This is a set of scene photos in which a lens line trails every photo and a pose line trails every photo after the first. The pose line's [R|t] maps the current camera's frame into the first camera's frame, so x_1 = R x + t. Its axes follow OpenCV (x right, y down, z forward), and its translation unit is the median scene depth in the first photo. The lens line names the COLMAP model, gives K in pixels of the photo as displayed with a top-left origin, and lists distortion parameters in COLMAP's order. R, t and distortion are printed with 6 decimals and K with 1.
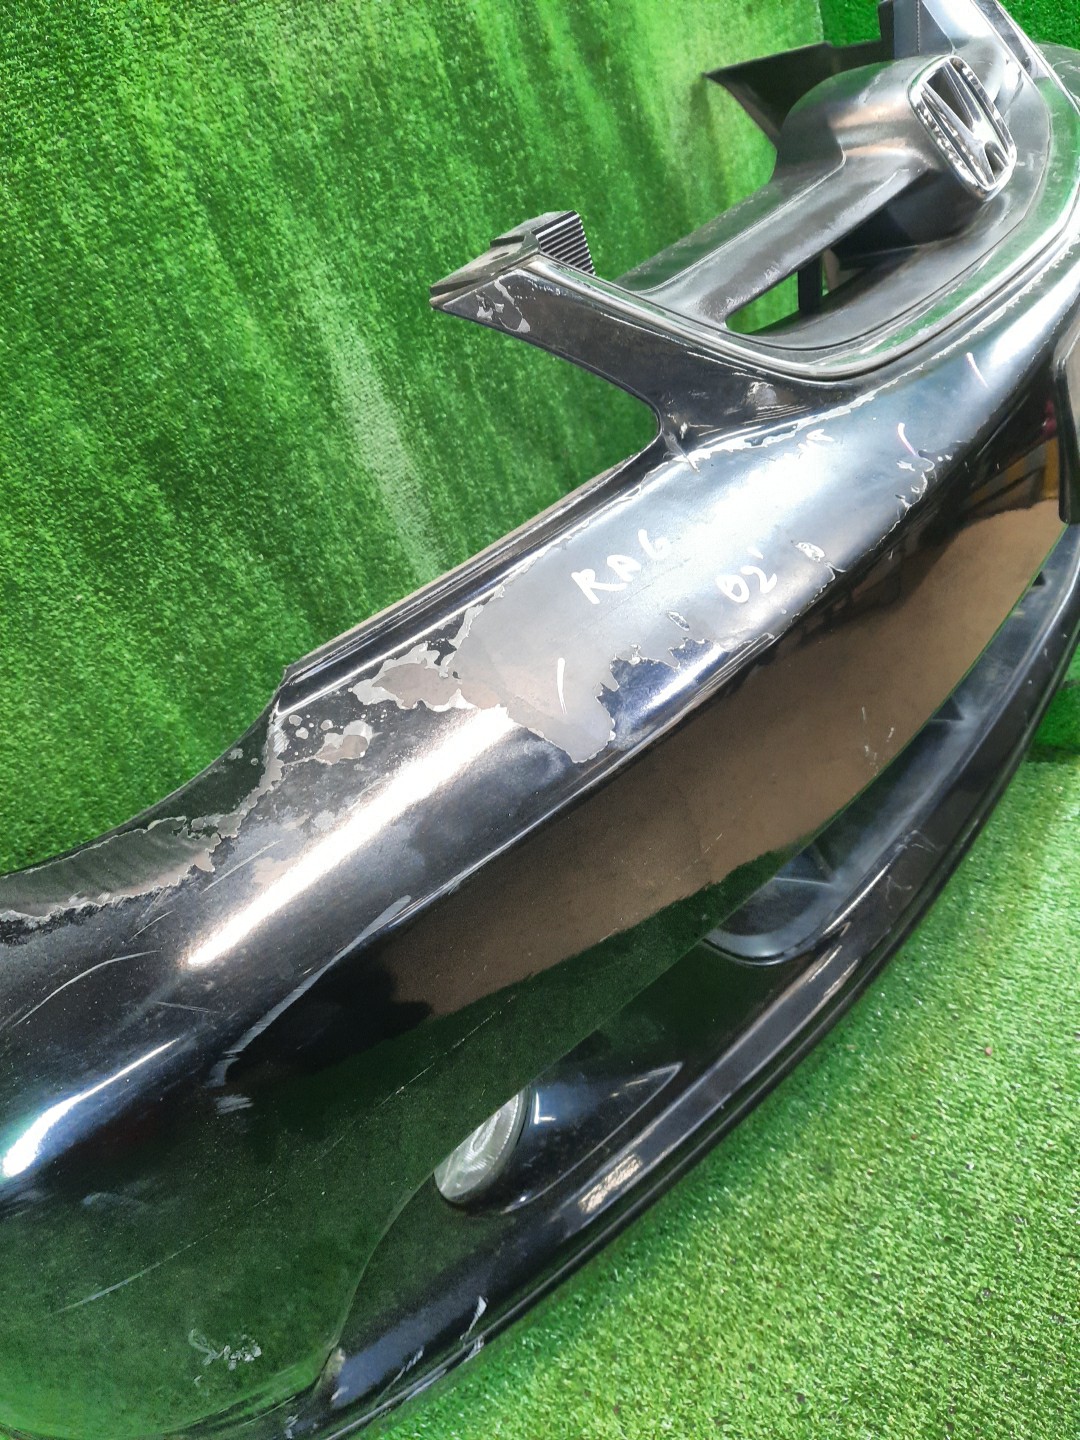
lens RADIAL K [[1081.7, 0, 540.0], [0, 1081.7, 720.0], [0, 0, 1]] dist [0.009324, -0.004753]
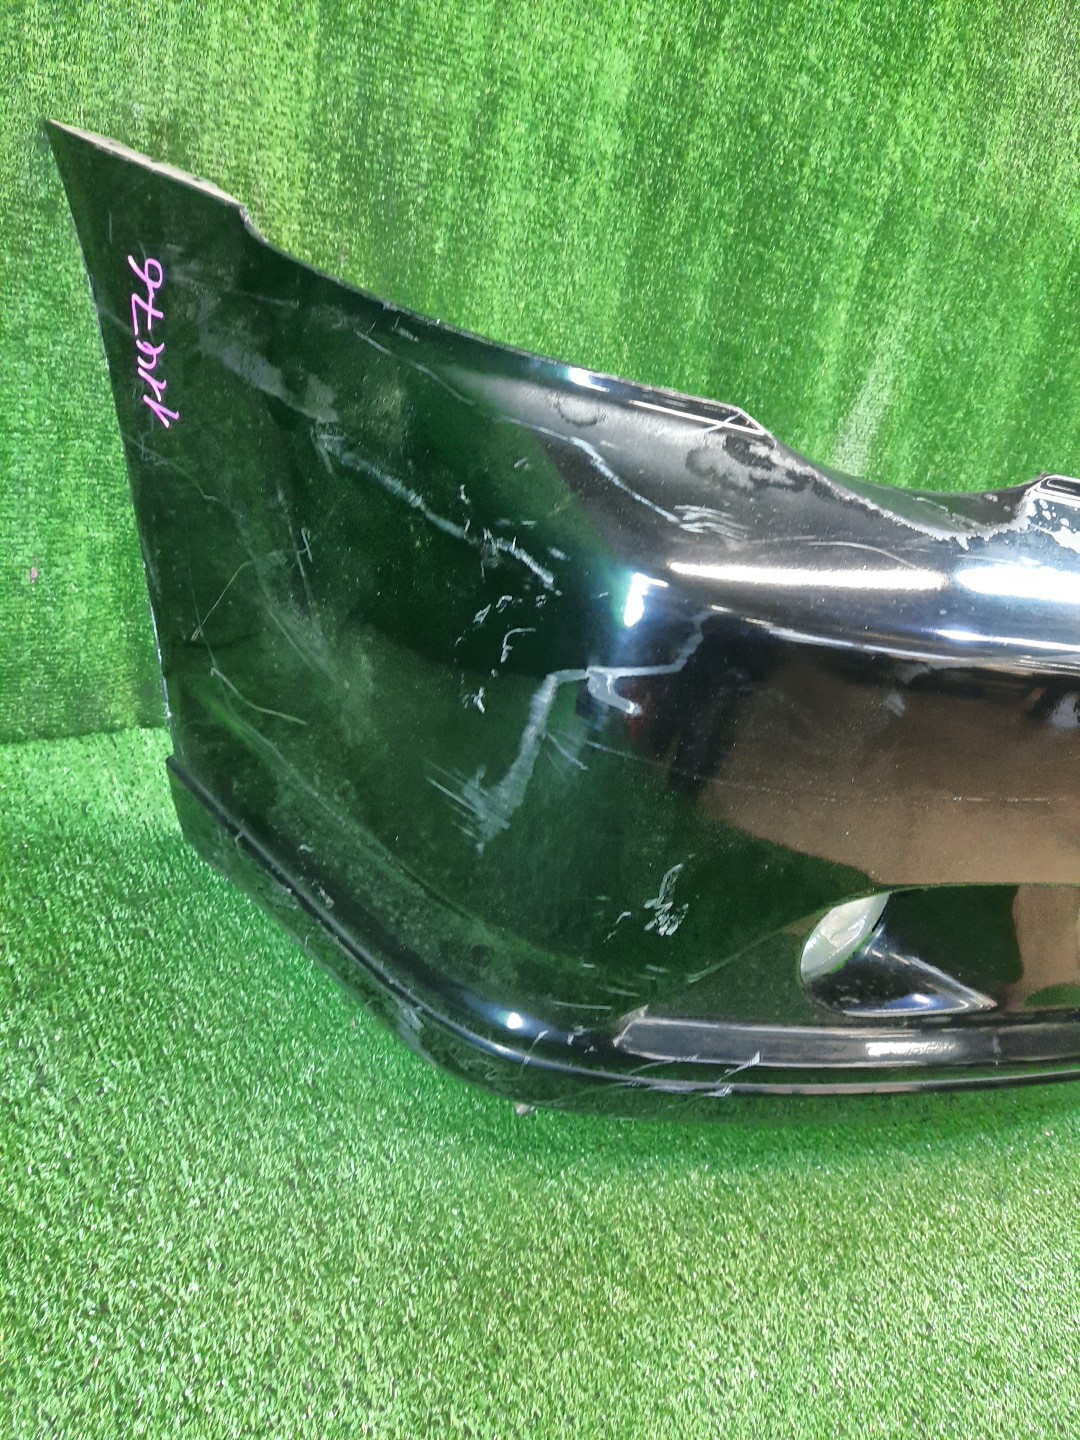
lens RADIAL K [[1081.7, 0, 540.0], [0, 1081.7, 720.0], [0, 0, 1]] dist [0.009324, -0.004753]
pose [[0.808768, 0.582251, -0.082938, -0.202813], [-0.588036, 0.803061, -0.096472, 0.295762], [0.010433, 0.126794, 0.991874, -0.082805]]
